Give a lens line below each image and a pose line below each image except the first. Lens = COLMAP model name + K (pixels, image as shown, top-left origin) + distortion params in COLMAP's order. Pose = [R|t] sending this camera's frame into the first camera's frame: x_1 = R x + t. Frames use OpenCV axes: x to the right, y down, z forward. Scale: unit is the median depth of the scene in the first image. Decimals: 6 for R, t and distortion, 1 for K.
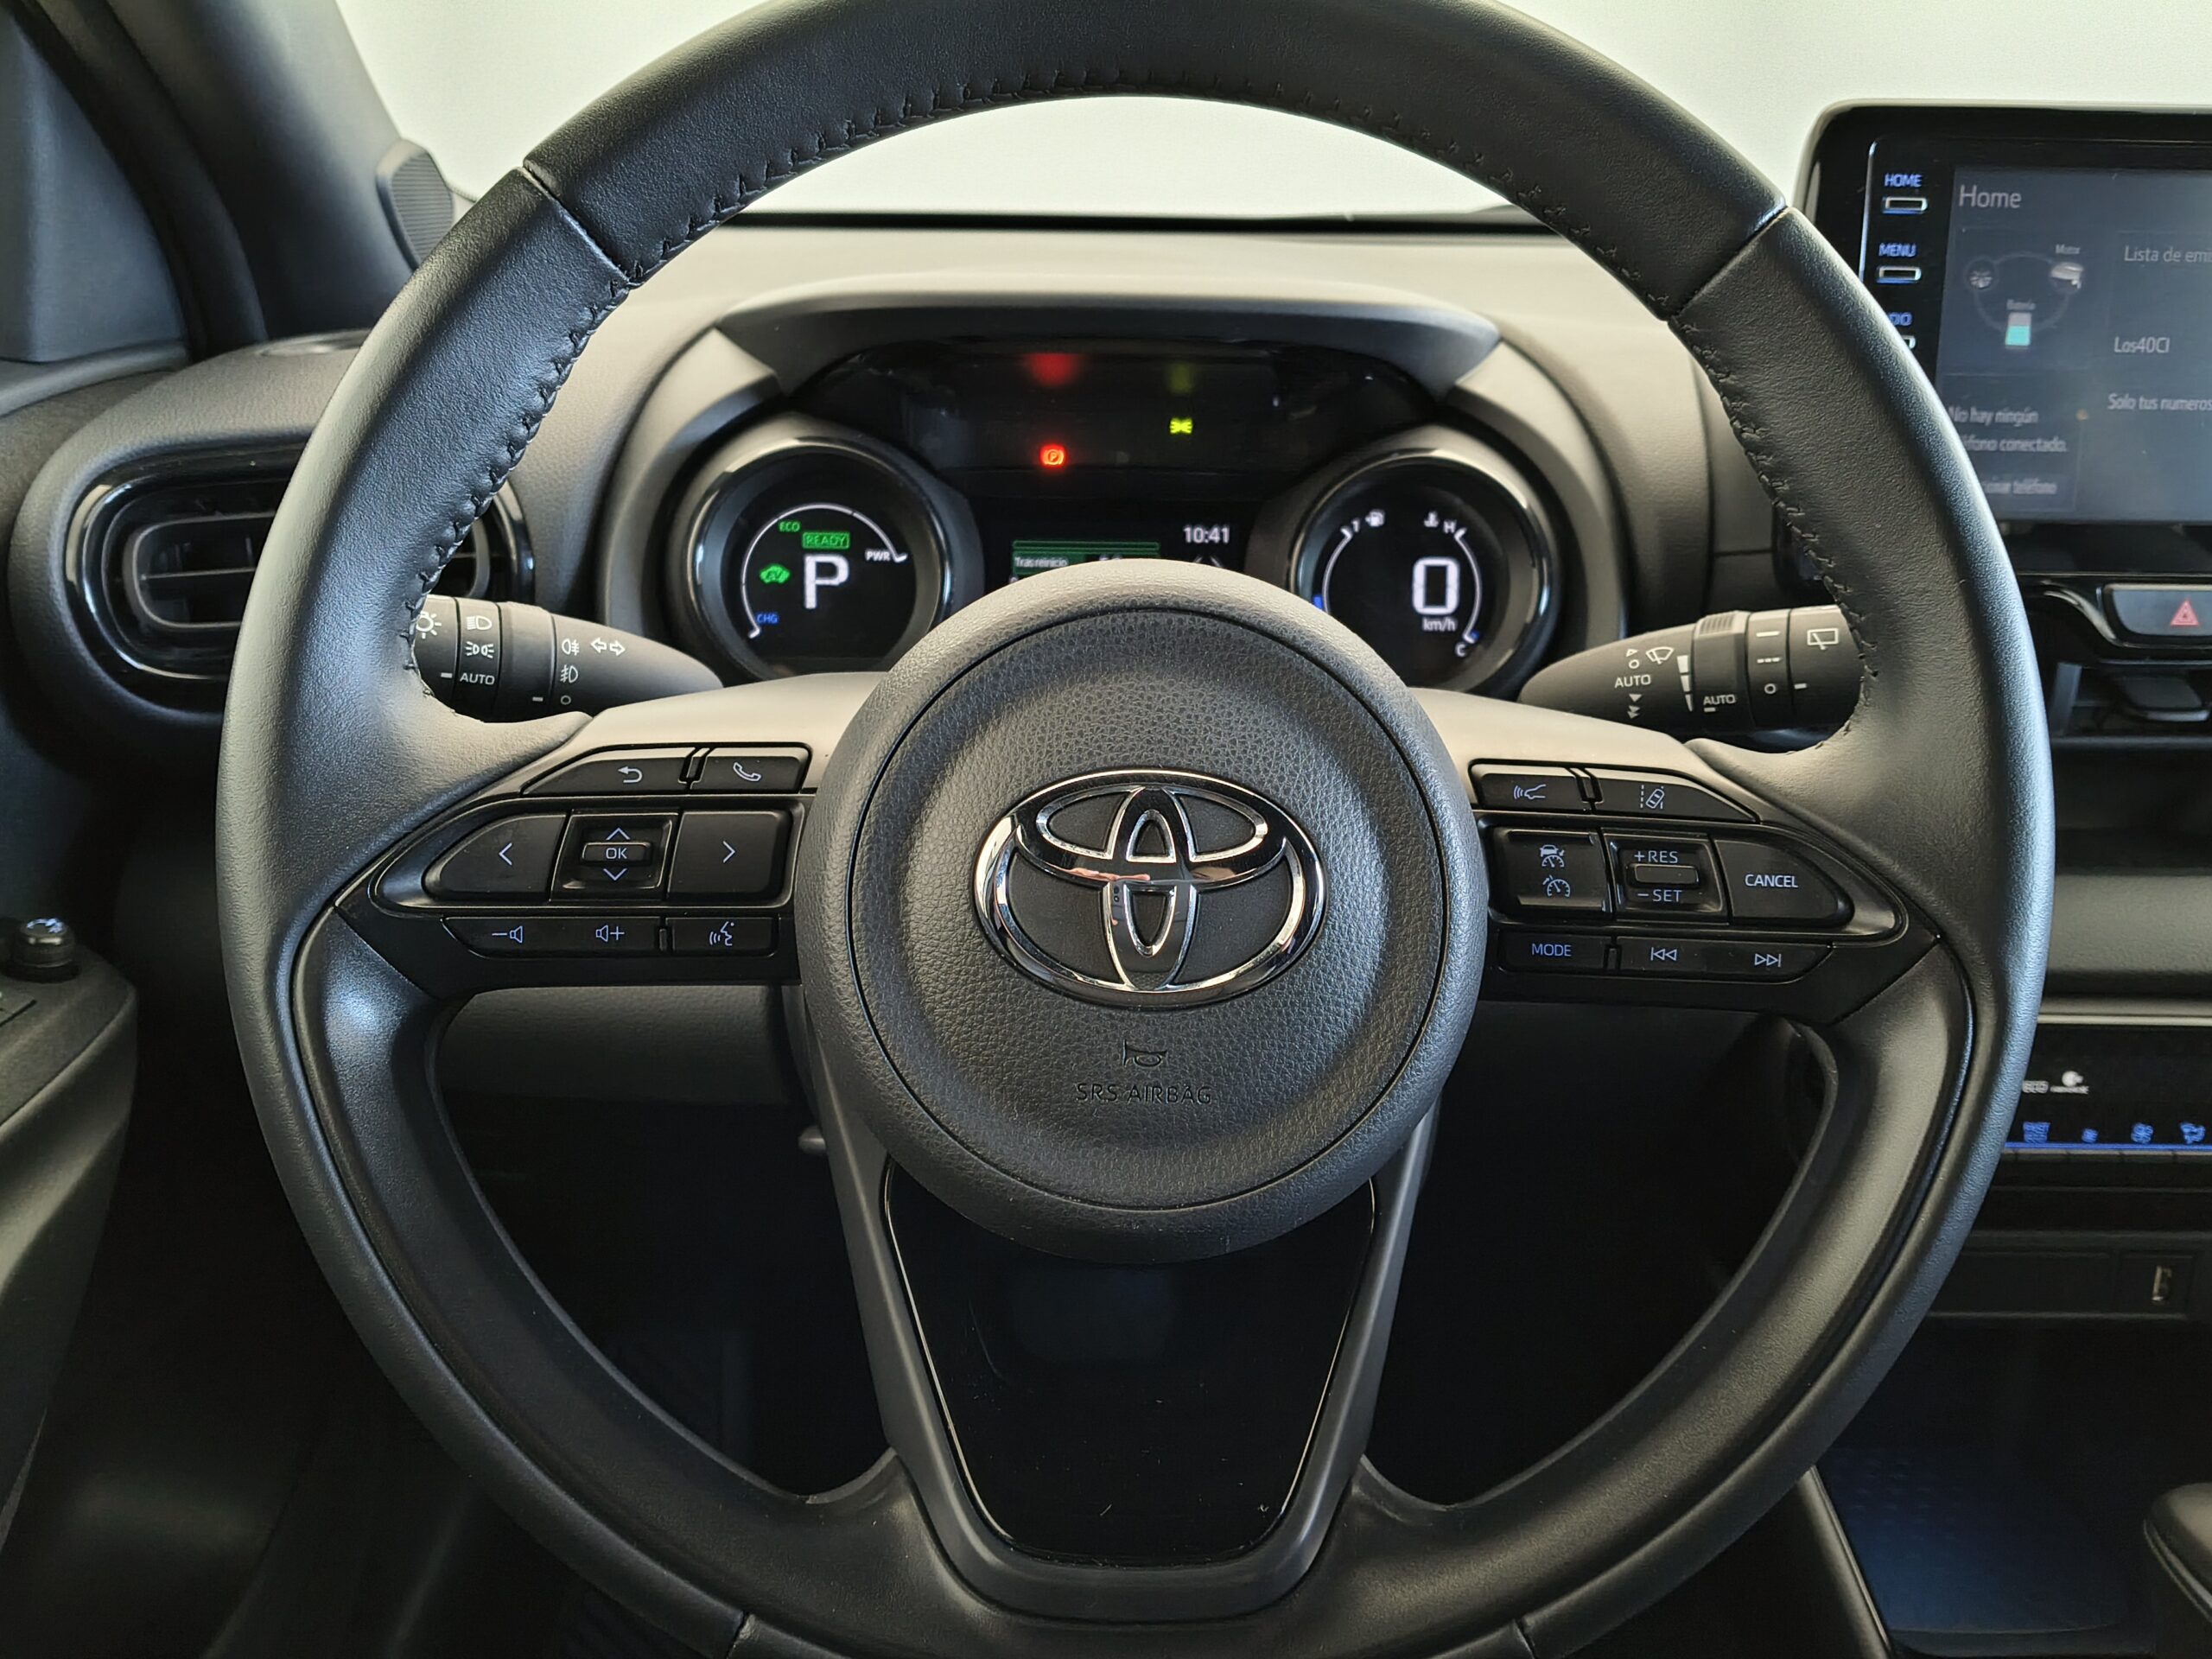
lens RADIAL K [[1643.7, 0, 1106.0], [0, 1643.7, 829.5], [0, 0, 1]] dist [0.033876, -0.087959]
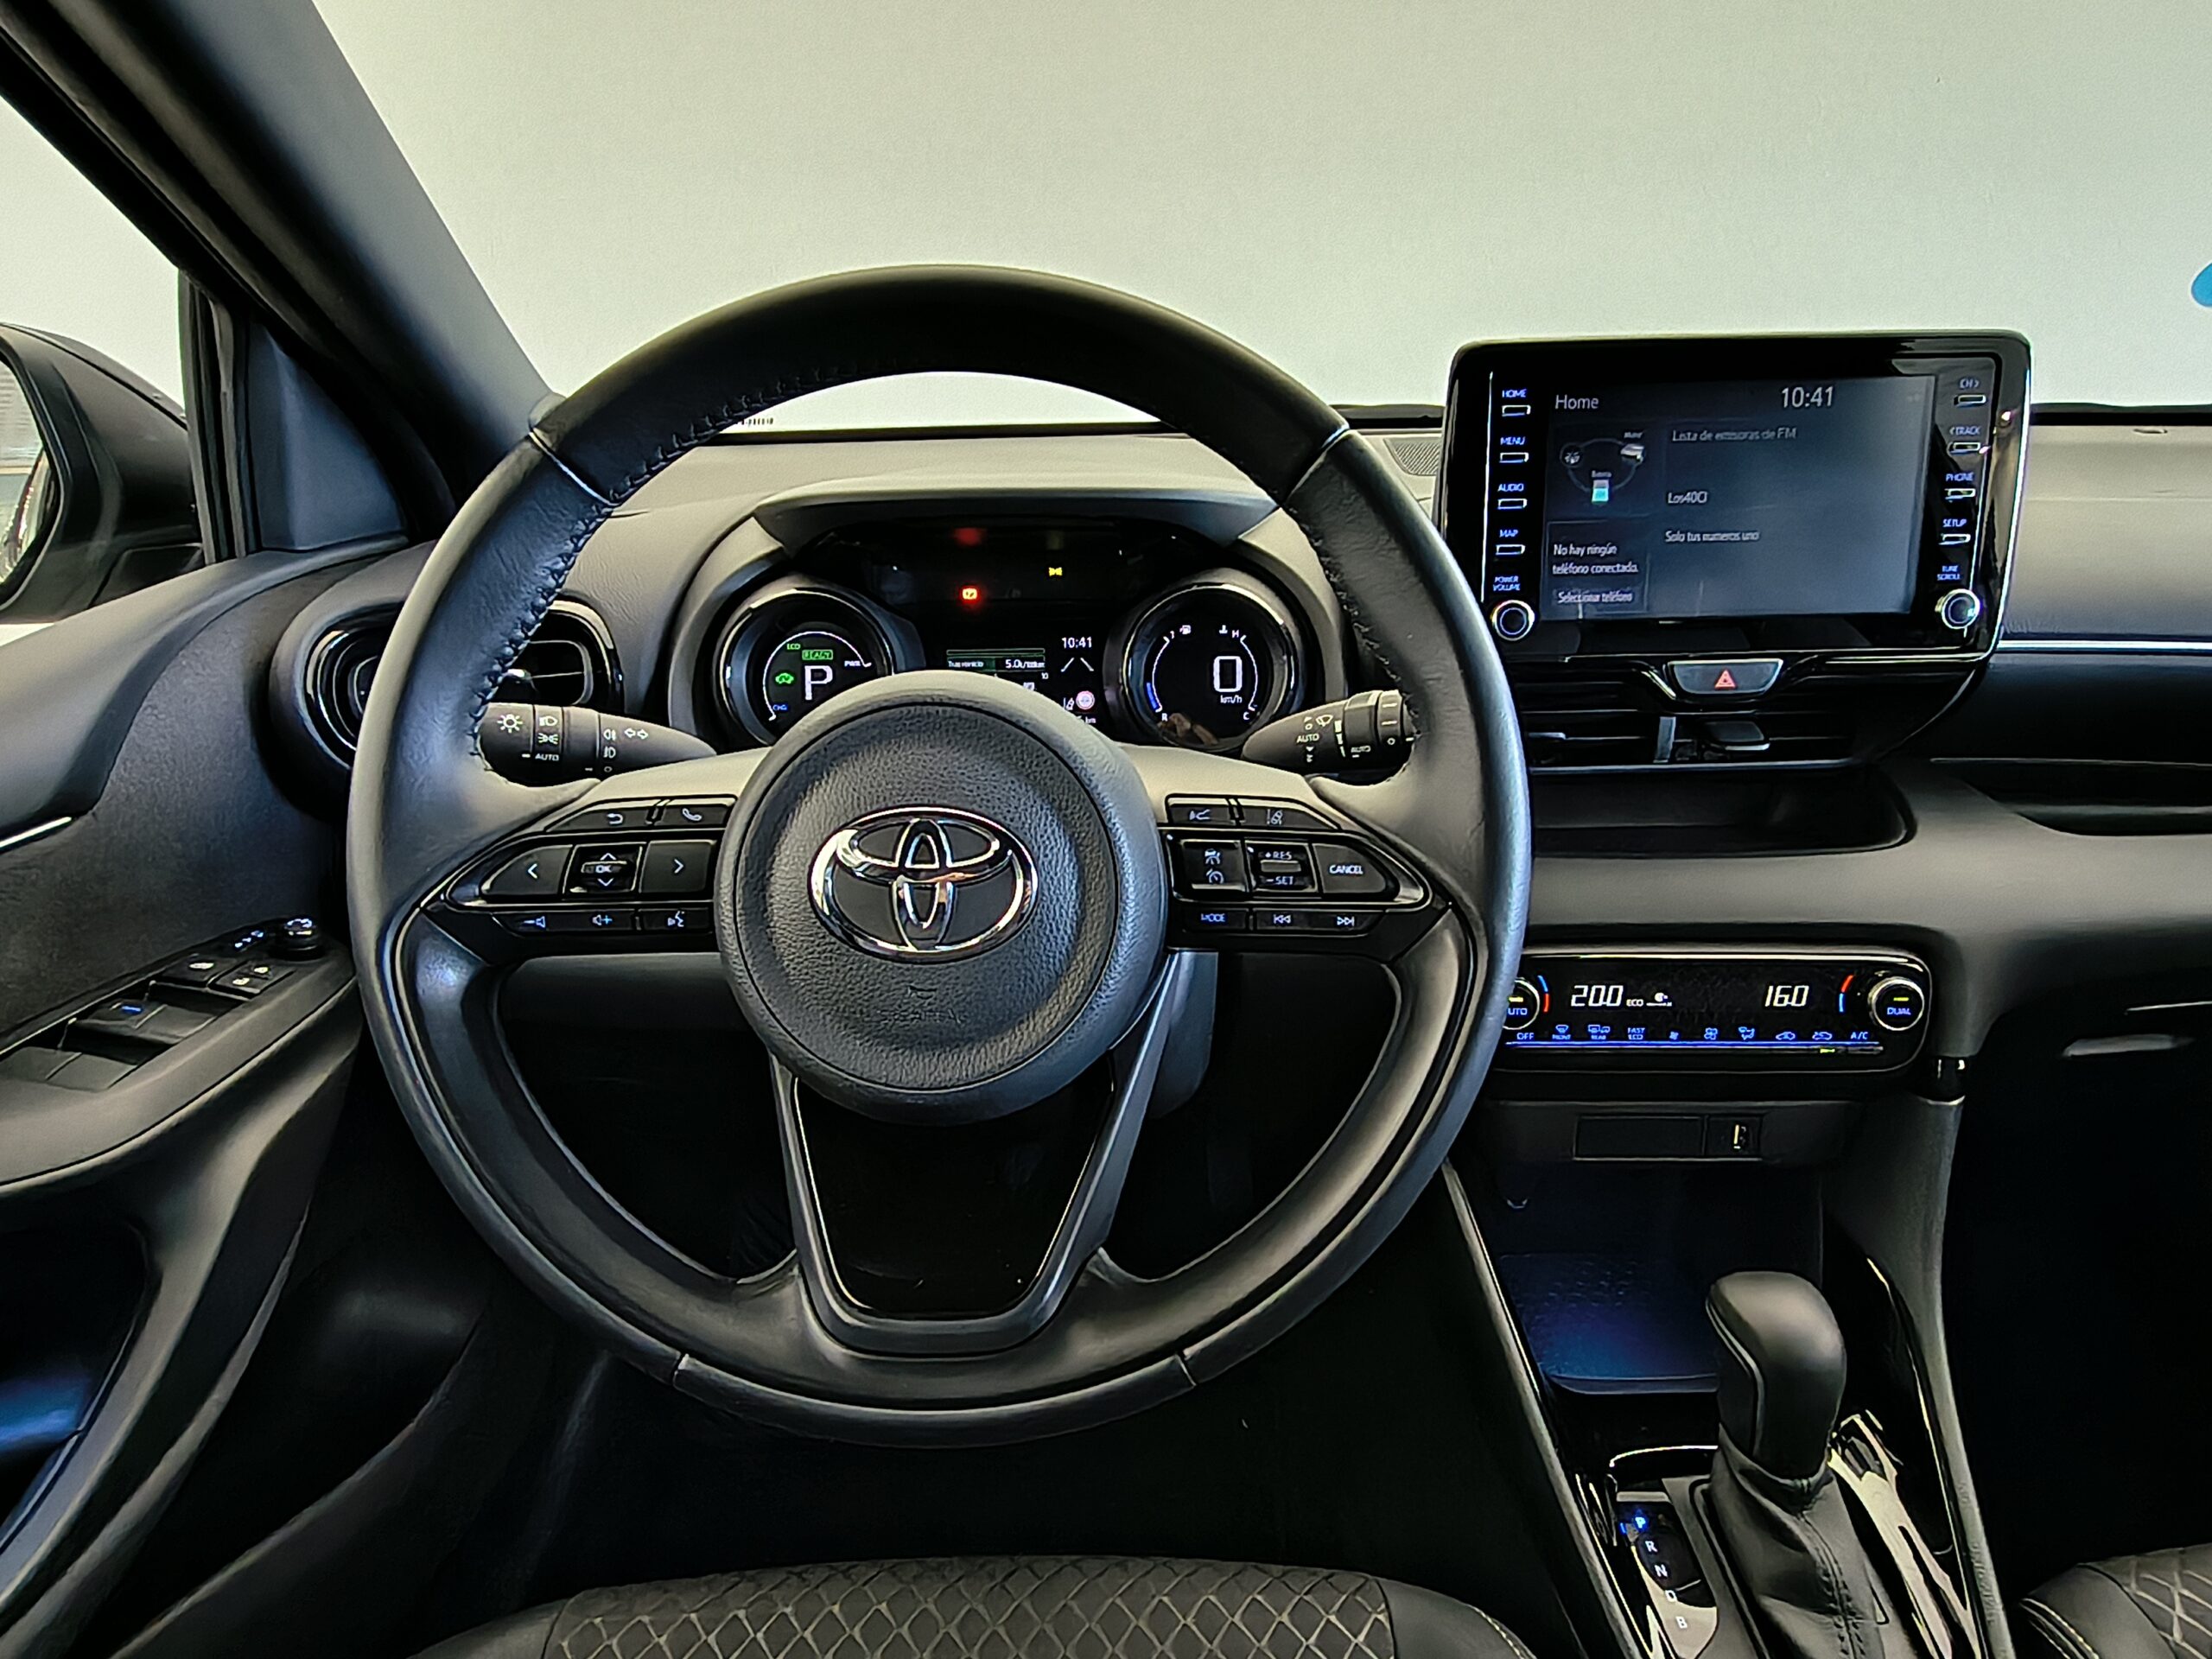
lens RADIAL K [[1160.3, 0, 1116.6], [0, 1160.3, 834.2], [0, 0, 1]] dist [-0.003989, -0.001732]
pose [[0.999273, -0.023978, -0.029644, 0.212333], [0.023879, 0.999708, -0.003702, -0.002859], [0.029724, 0.002991, 0.999554, -0.080948]]
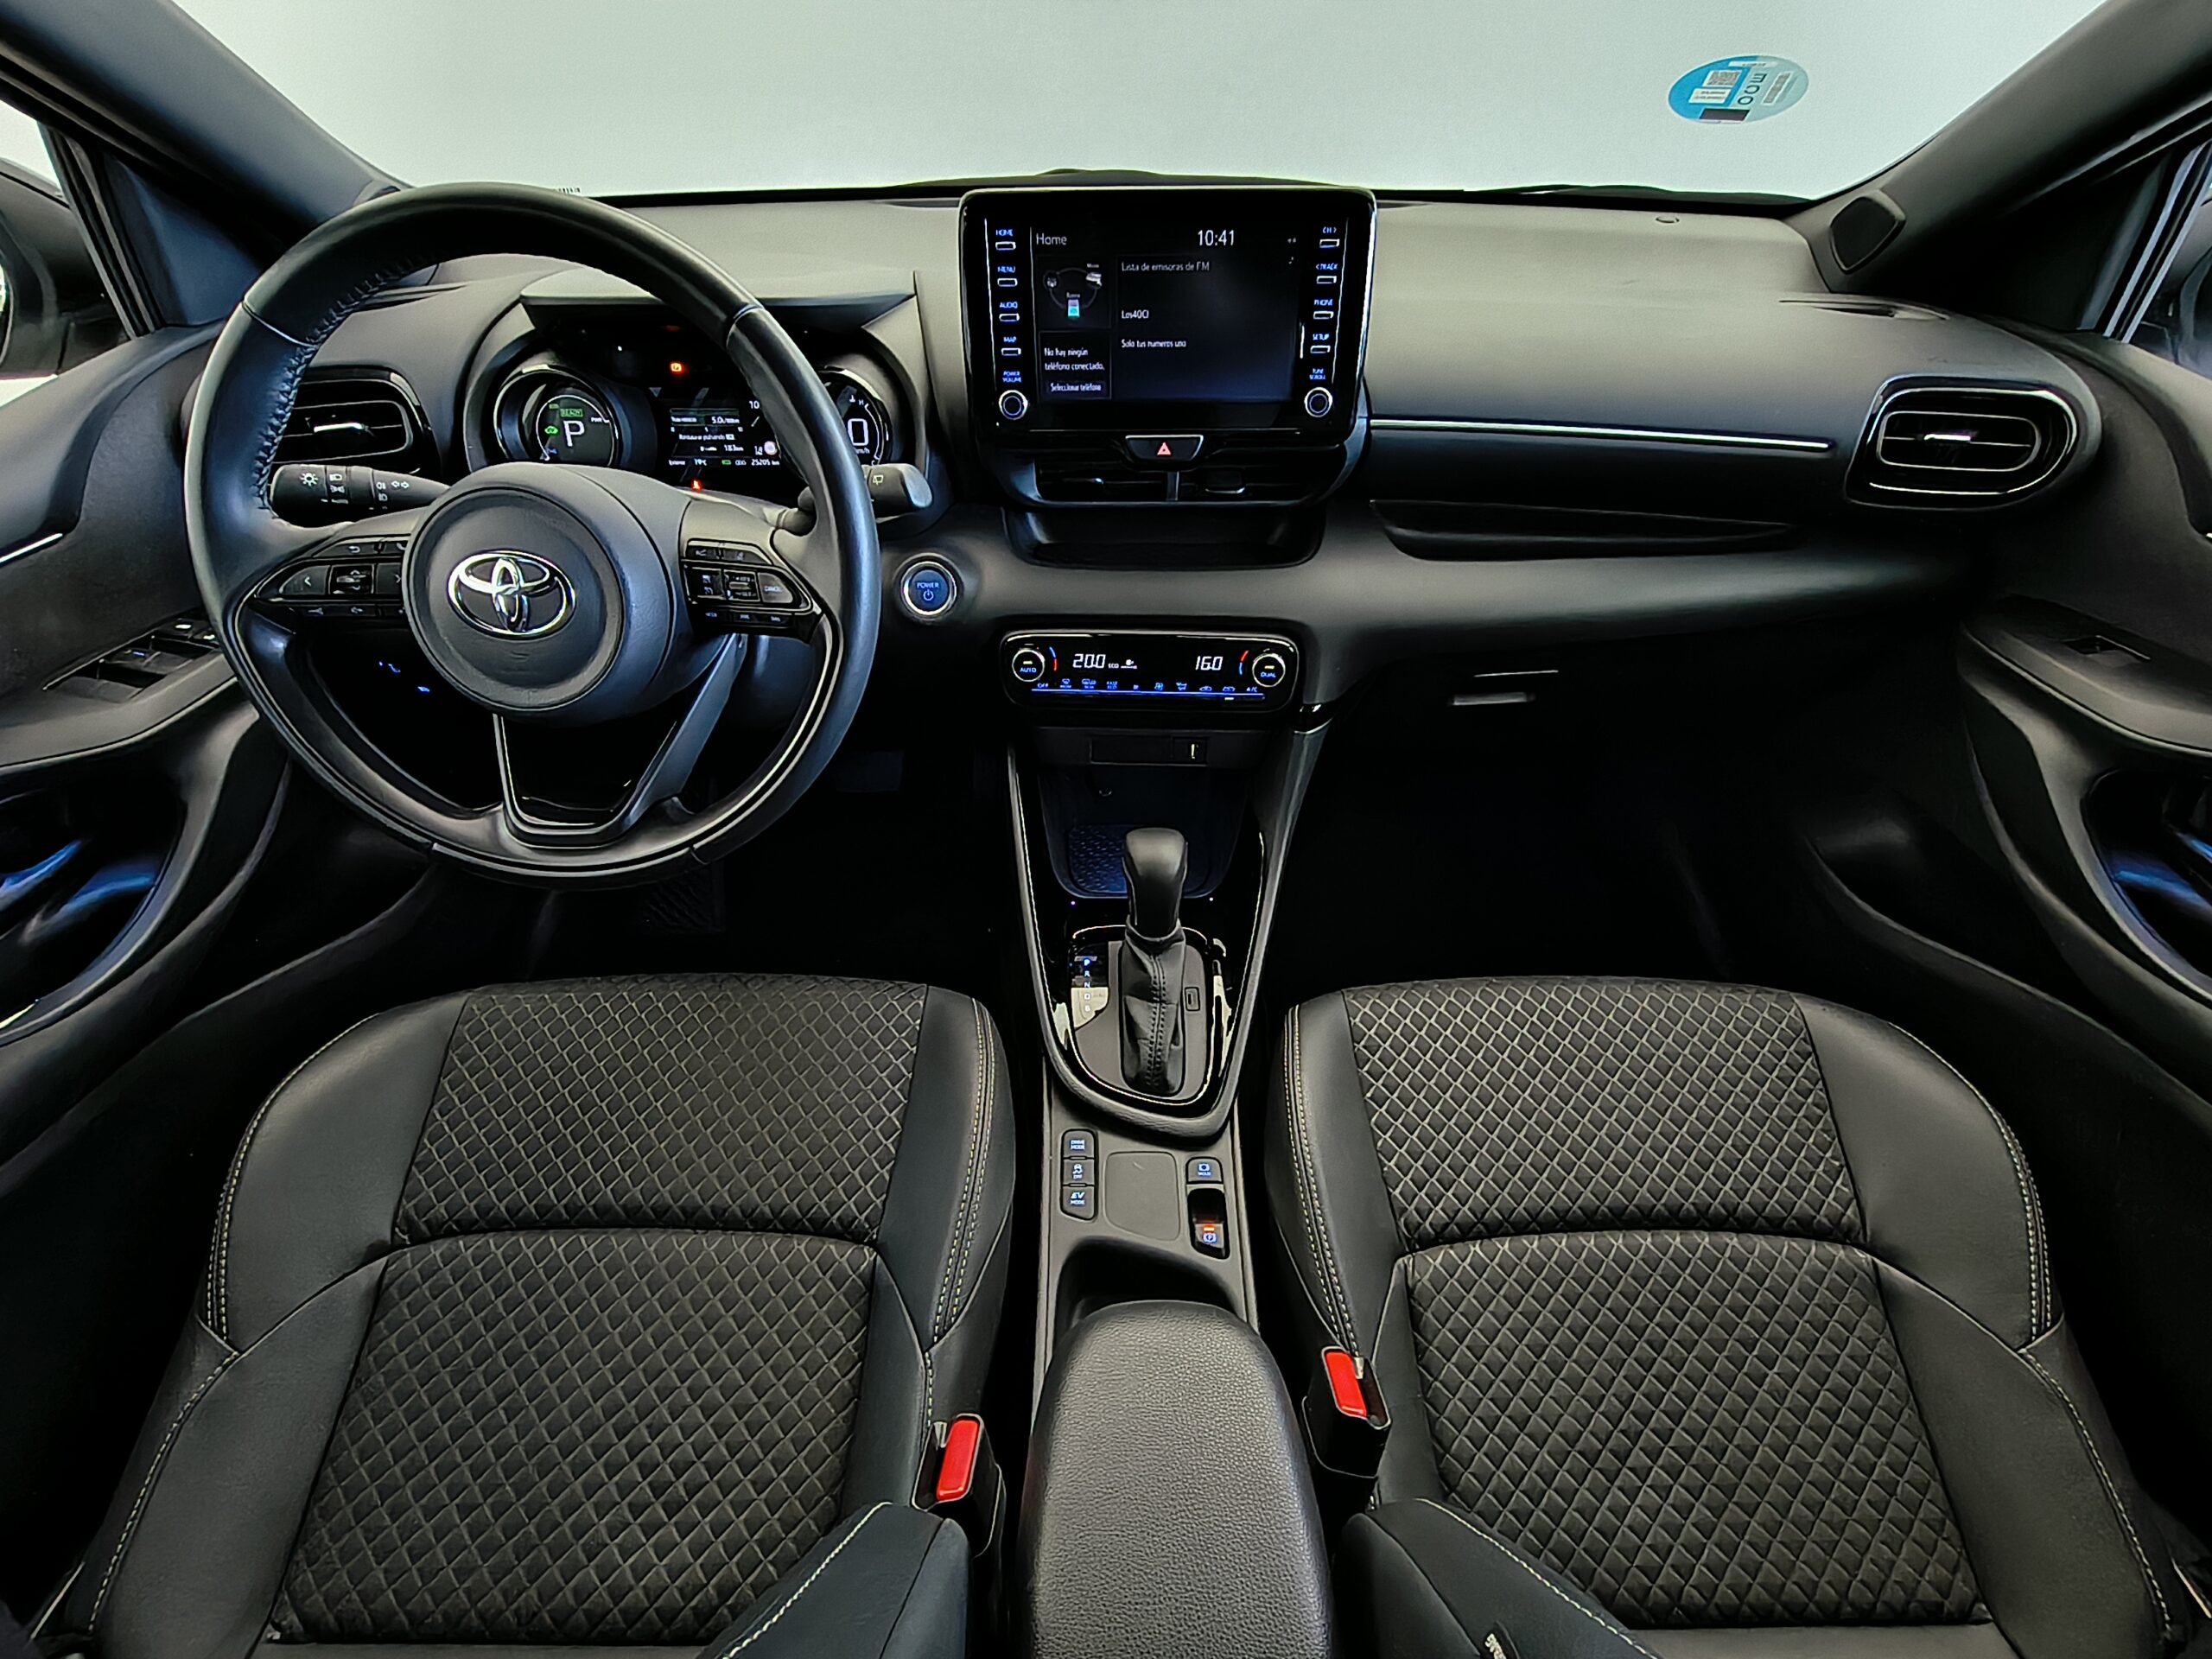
lens RADIAL K [[957.4, 0, 1116.7], [0, 957.4, 805.5], [0, 0, 1]] dist [0.001838, -0.004743]
pose [[0.999369, 0.005071, -0.035153, 0.969507], [0.005629, 0.954627, 0.297750, -0.088615], [0.035068, -0.297760, 0.953996, -0.535242]]
